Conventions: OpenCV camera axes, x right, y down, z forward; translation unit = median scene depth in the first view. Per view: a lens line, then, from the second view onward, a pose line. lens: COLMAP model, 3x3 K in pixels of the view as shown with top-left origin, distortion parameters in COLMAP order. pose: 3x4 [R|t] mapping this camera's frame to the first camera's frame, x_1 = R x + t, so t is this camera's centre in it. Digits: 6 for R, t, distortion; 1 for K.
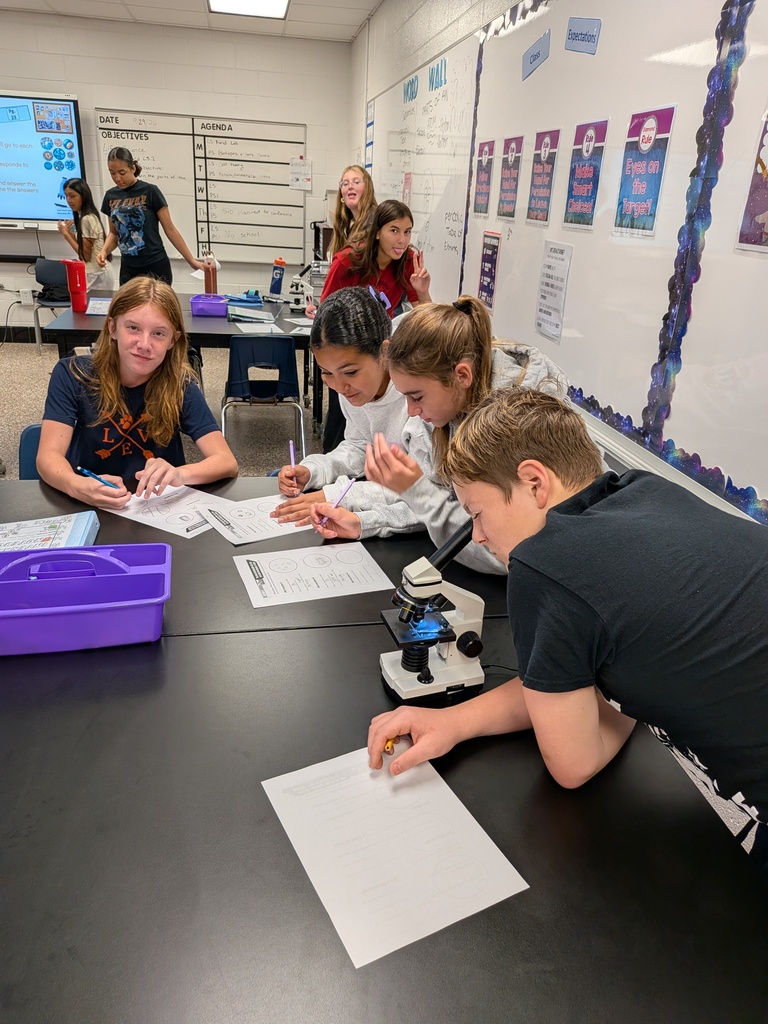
lens RADIAL K [[714.8, 0, 384.0], [0, 714.8, 512.0], [0, 0, 1]] dist [0.047797, -0.061223]
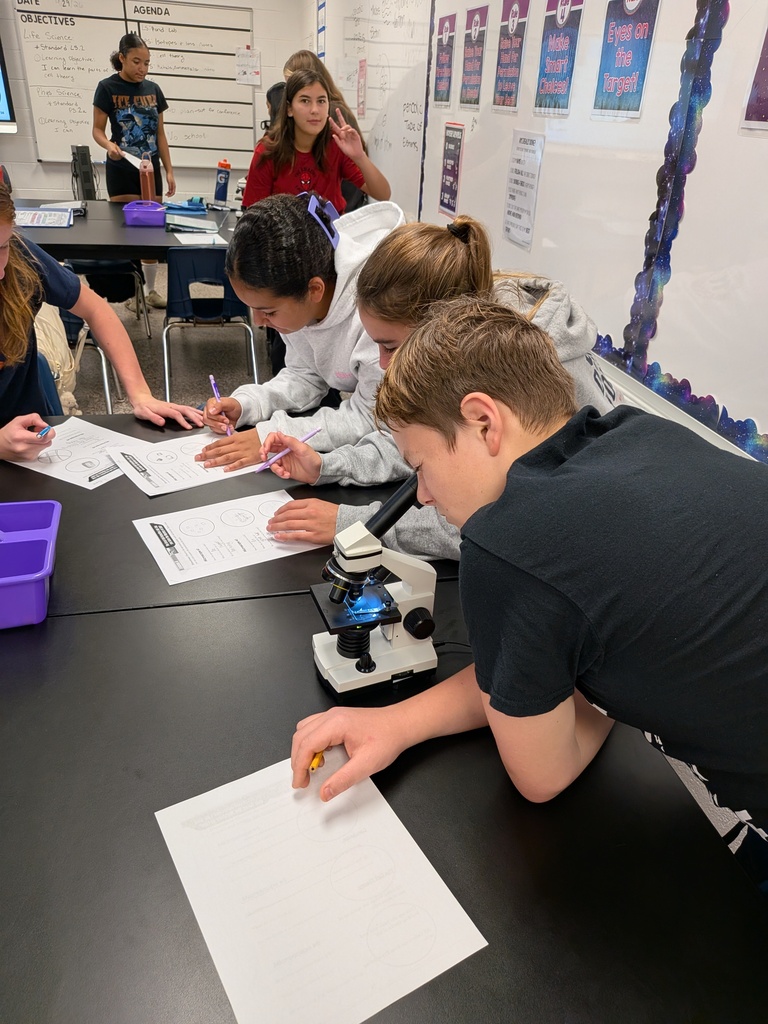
lens RADIAL K [[729.1, 0, 383.5], [0, 729.1, 505.4], [0, 0, 1]] dist [0.003867, -0.001819]
pose [[0.999016, -0.021596, 0.038748, 0.031144], [0.017773, 0.995181, 0.096427, -0.019478], [-0.040643, -0.095644, 0.994586, 0.117704]]
